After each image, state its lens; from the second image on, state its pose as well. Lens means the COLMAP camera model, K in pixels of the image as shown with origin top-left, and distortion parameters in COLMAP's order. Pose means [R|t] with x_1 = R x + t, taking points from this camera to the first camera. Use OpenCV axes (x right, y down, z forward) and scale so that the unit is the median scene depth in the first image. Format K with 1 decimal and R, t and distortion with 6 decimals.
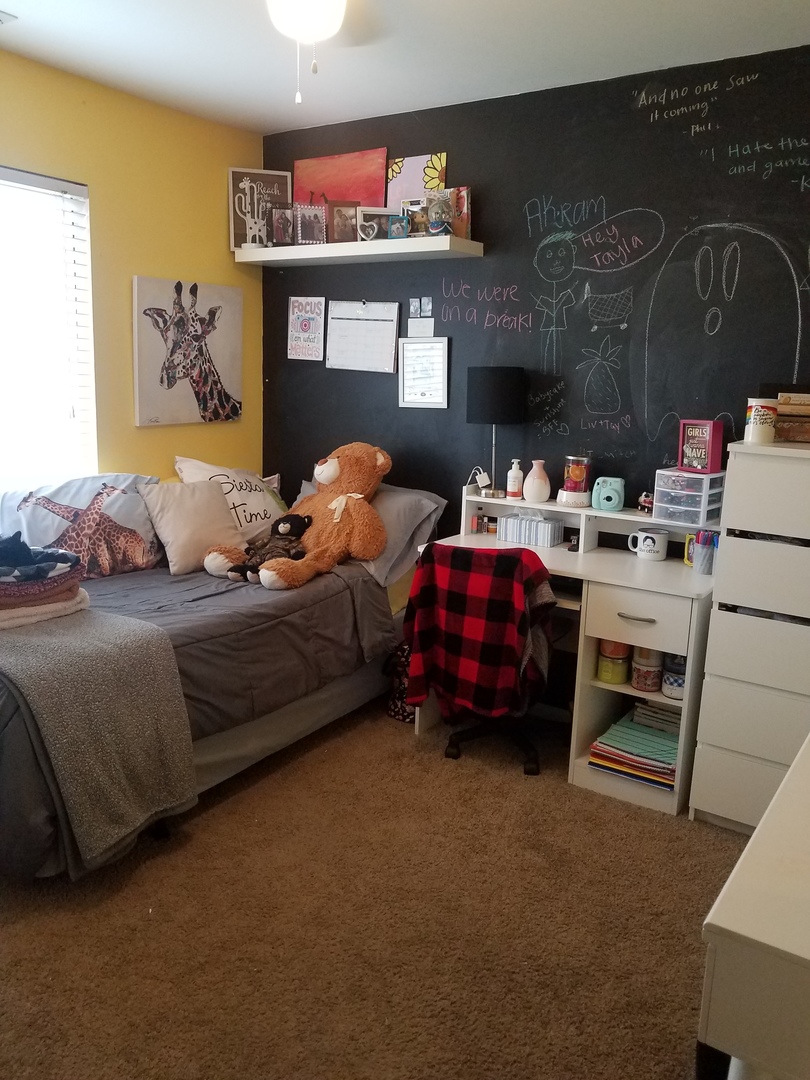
lens RADIAL K [[839.1, 0, 400.8], [0, 839.1, 542.1], [0, 0, 1]] dist [0.014073, -0.011580]
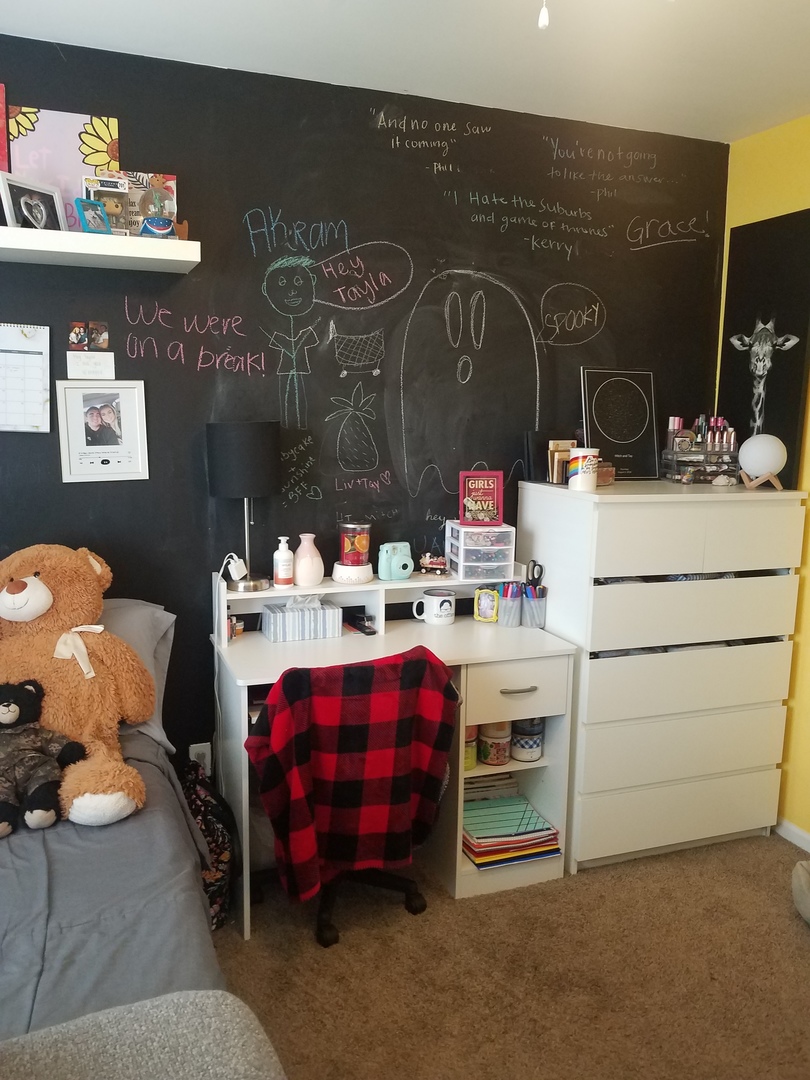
lens RADIAL K [[839.1, 0, 402.4], [0, 839.1, 540.9], [0, 0, 1]] dist [0.014073, -0.011580]
pose [[0.599304, -0.146121, 0.787072, -0.439623], [0.168965, 0.984139, 0.054051, -0.125654], [-0.782487, 0.100594, 0.614488, 0.455640]]
